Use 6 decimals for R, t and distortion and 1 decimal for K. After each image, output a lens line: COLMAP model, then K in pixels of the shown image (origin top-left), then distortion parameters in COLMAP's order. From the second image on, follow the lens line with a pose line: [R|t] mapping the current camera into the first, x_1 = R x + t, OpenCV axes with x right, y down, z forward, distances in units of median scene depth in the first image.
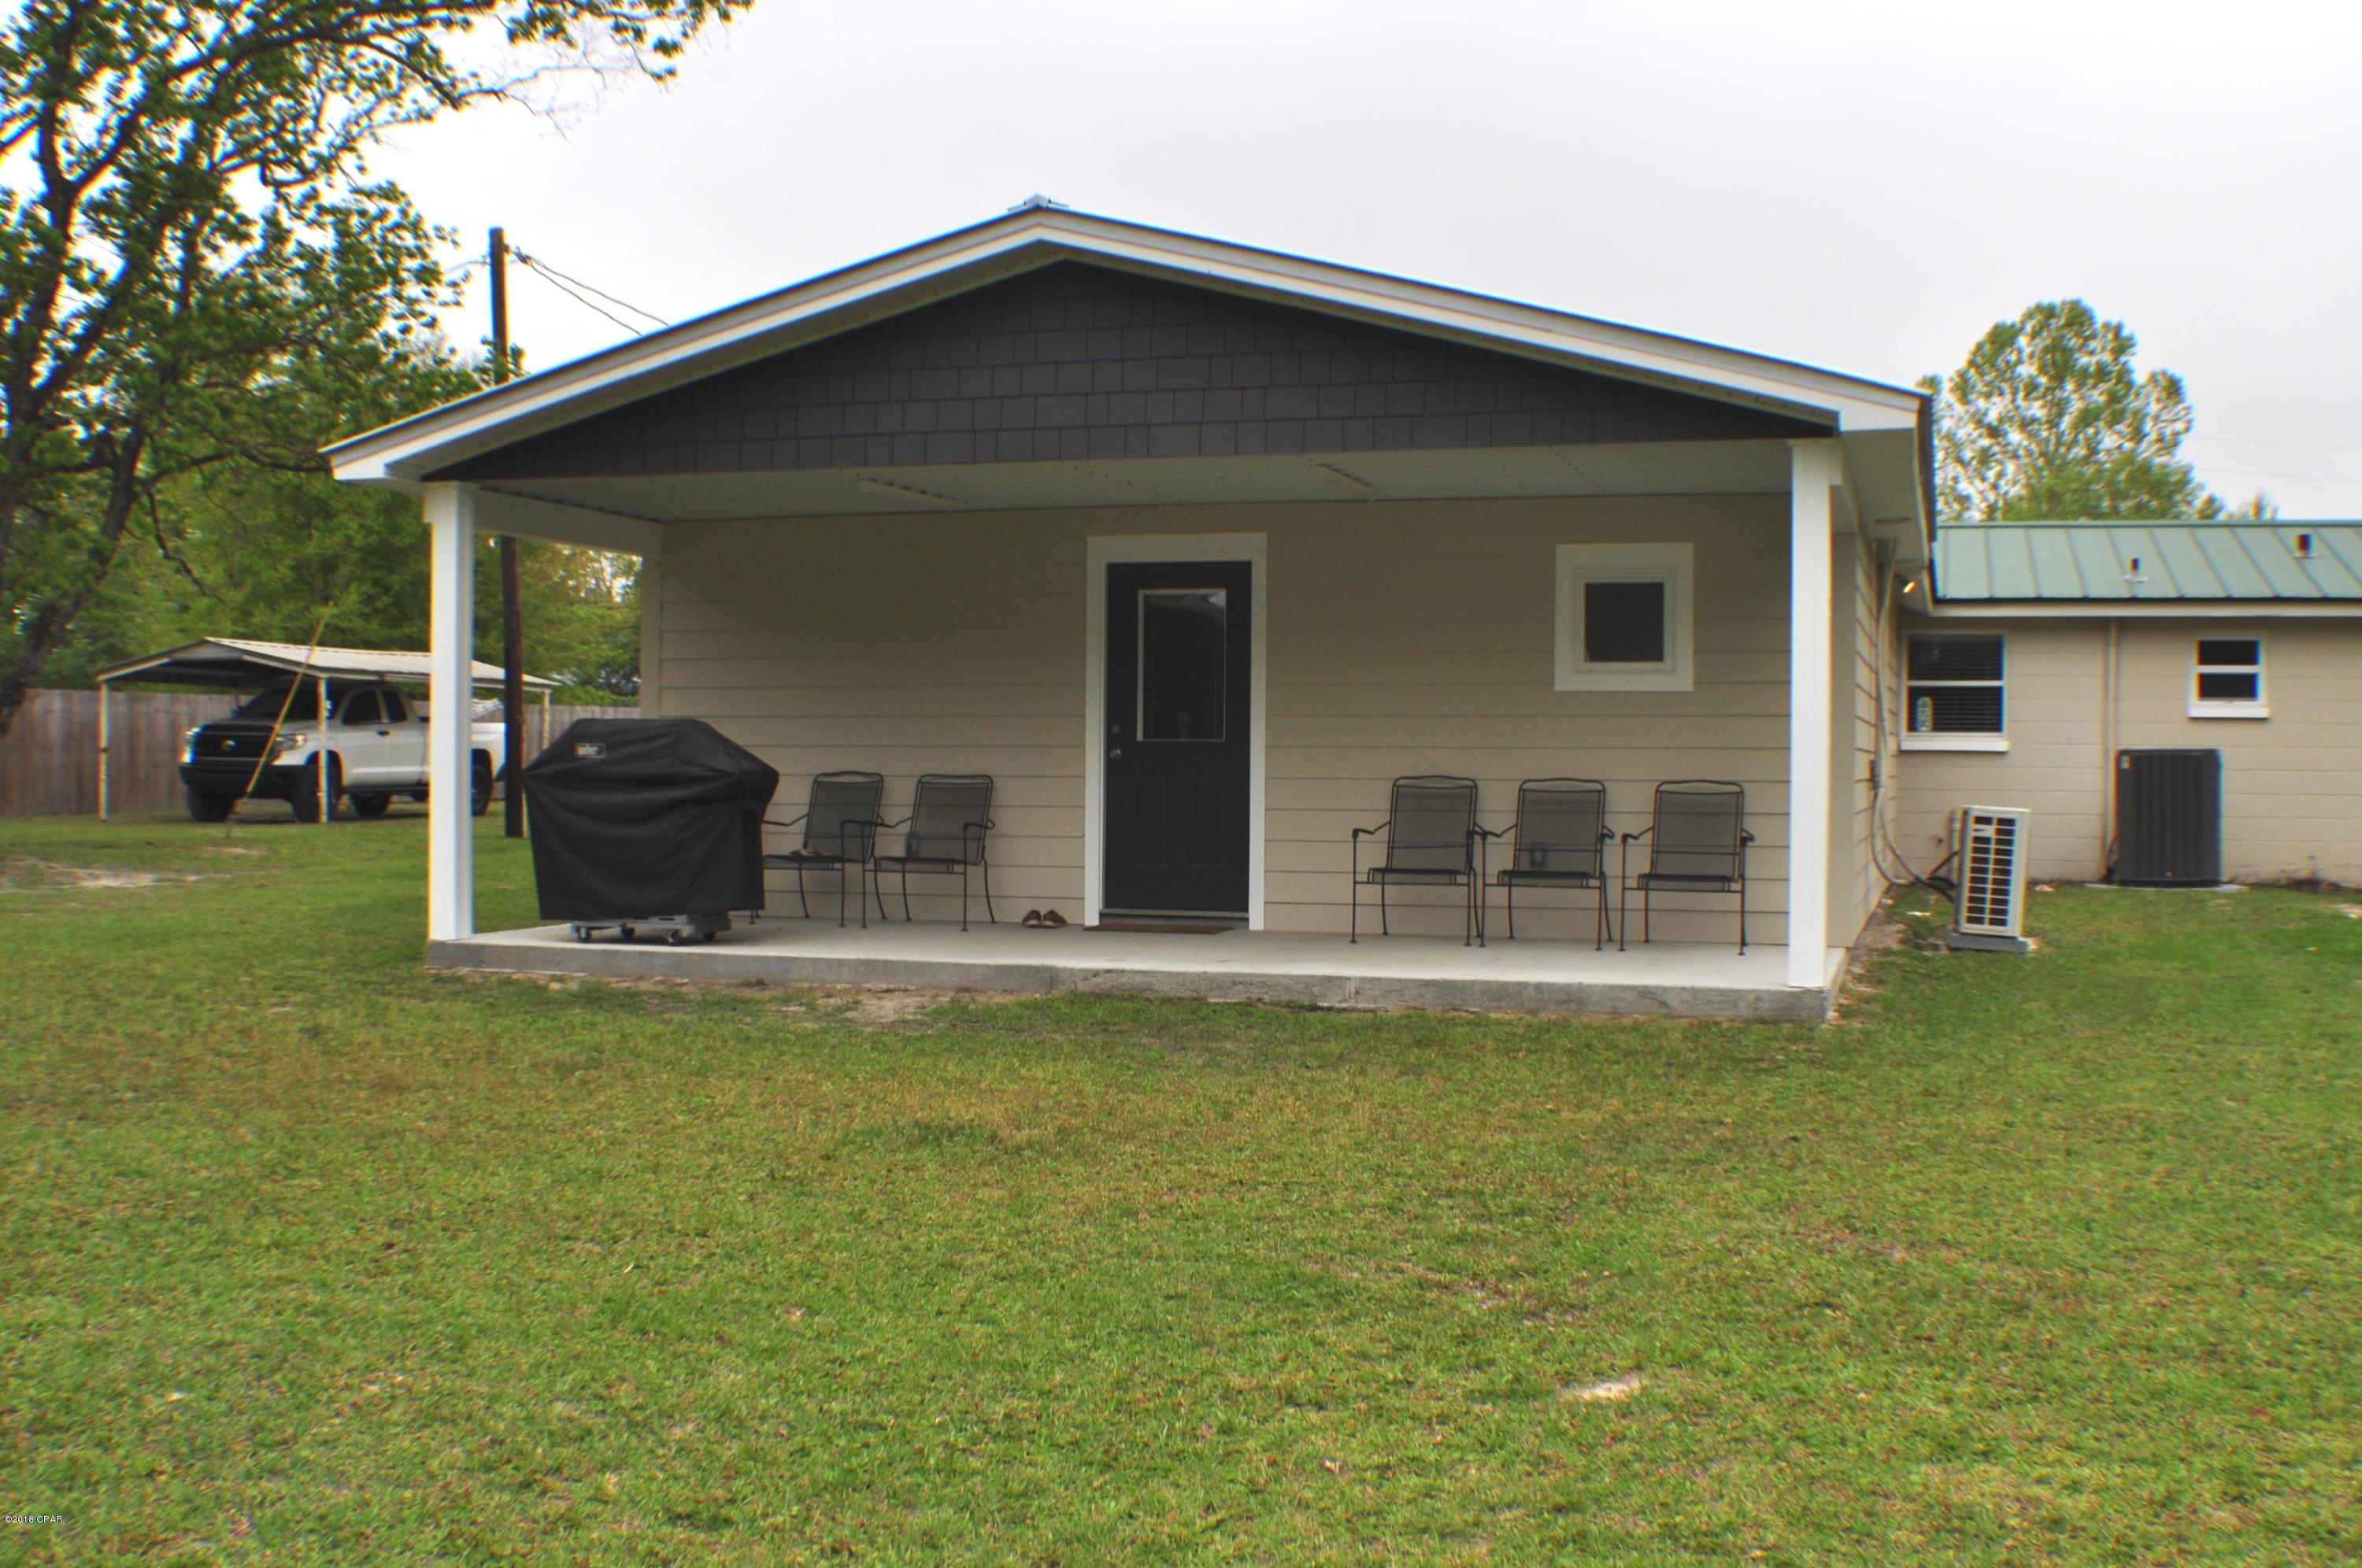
lens RADIAL K [[2945.5, 0, 1181.0], [0, 2945.5, 784.0], [0, 0, 1]] dist [-0.005518, -0.023390]
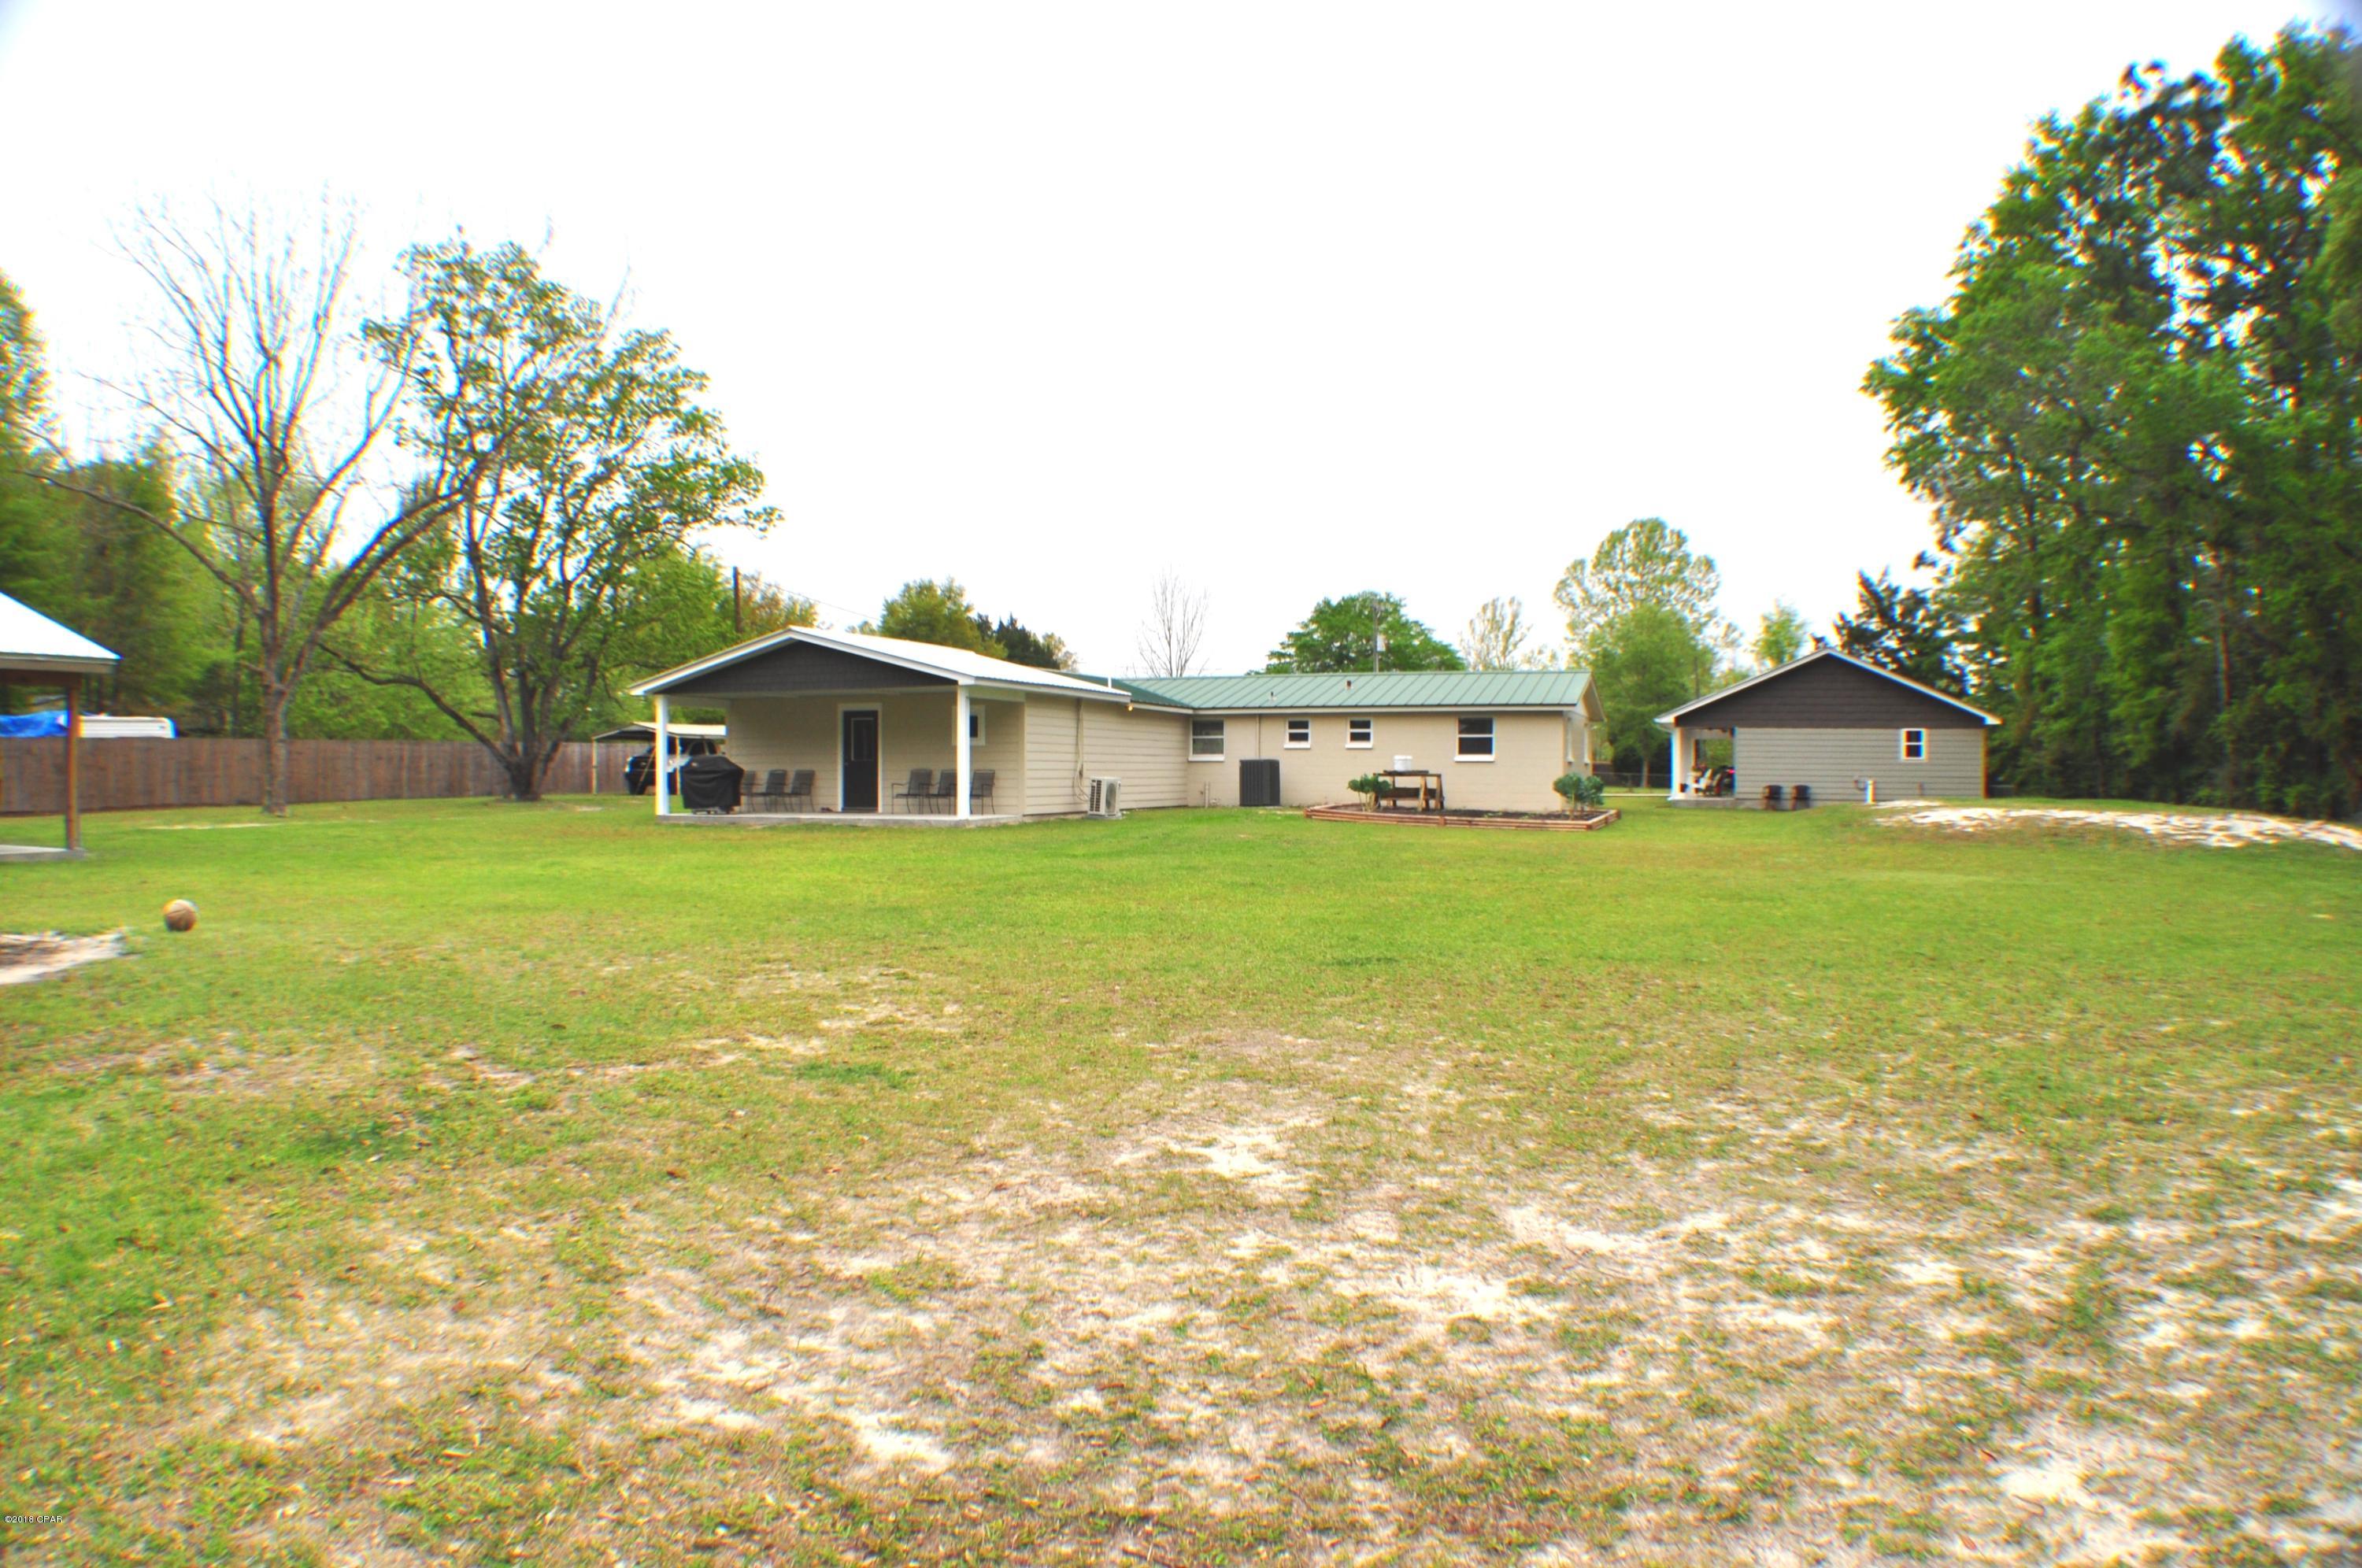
lens RADIAL K [[1866.1, 0, 1181.0], [0, 1866.1, 784.0], [0, 0, 1]] dist [0.001146, 0.001160]
pose [[0.997987, -0.006797, -0.063054, 0.300089], [0.006692, 0.999976, -0.001867, 0.012047], [0.063065, 0.001441, 0.998008, -0.714440]]
